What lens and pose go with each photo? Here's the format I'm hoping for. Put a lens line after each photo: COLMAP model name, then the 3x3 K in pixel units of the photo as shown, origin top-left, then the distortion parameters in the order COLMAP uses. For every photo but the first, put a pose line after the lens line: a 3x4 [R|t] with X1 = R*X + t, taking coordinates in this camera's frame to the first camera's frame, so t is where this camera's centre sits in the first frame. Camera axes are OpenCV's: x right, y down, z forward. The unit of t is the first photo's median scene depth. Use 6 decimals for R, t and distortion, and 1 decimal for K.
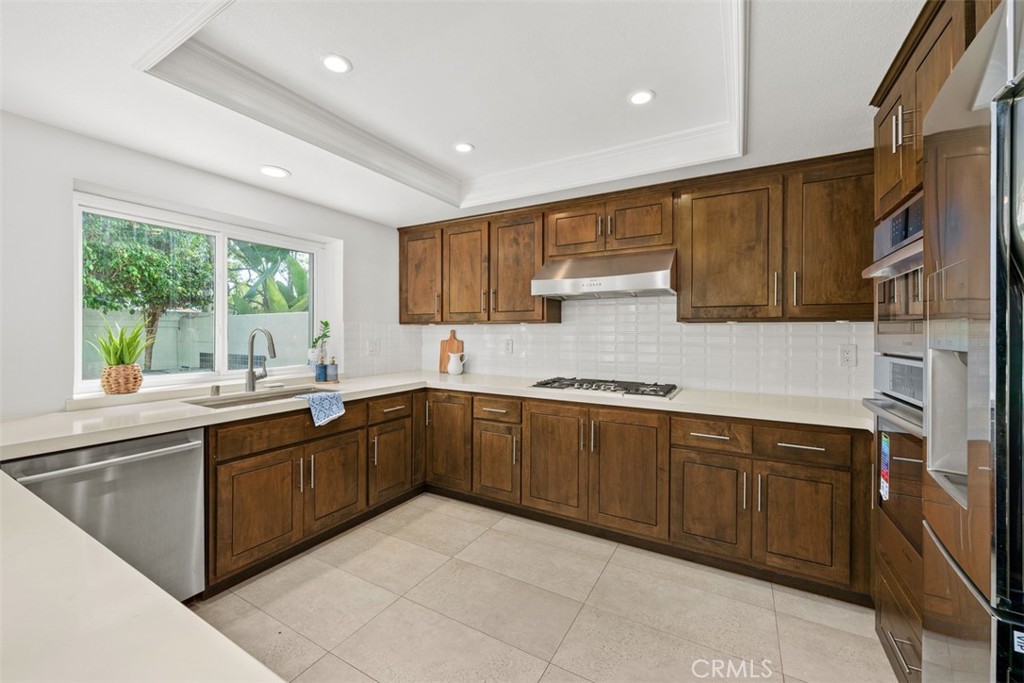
lens RADIAL K [[401.0, 0, 513.0], [0, 401.0, 333.0], [0, 0, 1]] dist [0.000165, -0.000002]
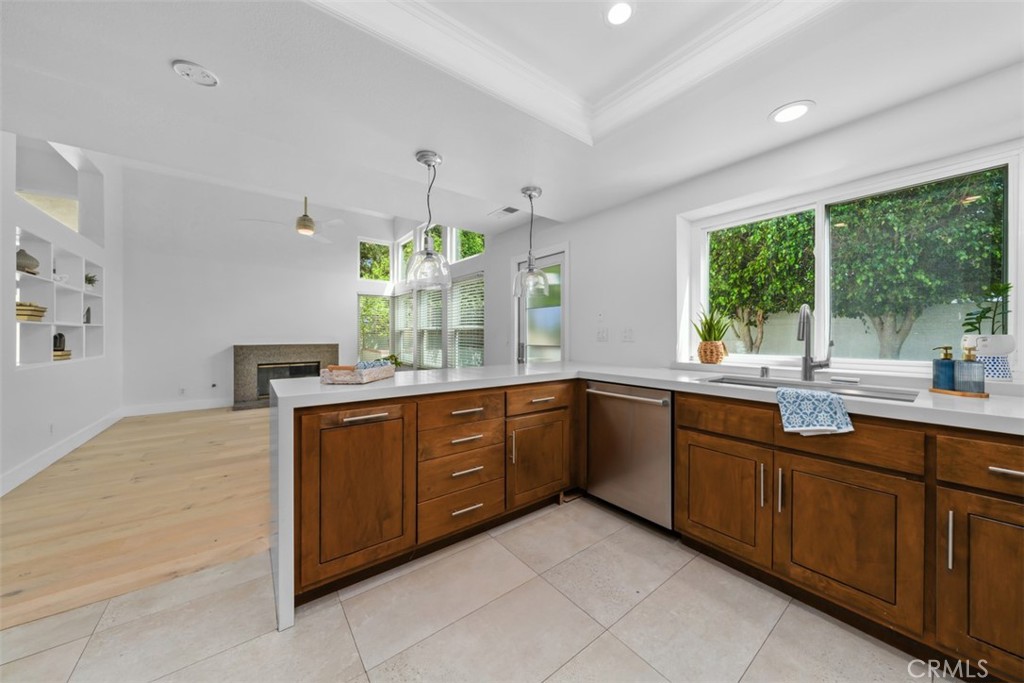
lens RADIAL K [[349.3, 0, 515.1], [0, 349.3, 337.2], [0, 0, 1]] dist [-0.000335, -0.000013]
pose [[-0.383007, -0.000134, -0.923746, 0.287601], [-0.008639, 0.999957, 0.003437, 0.062662], [0.923705, 0.009296, -0.382991, 0.788533]]
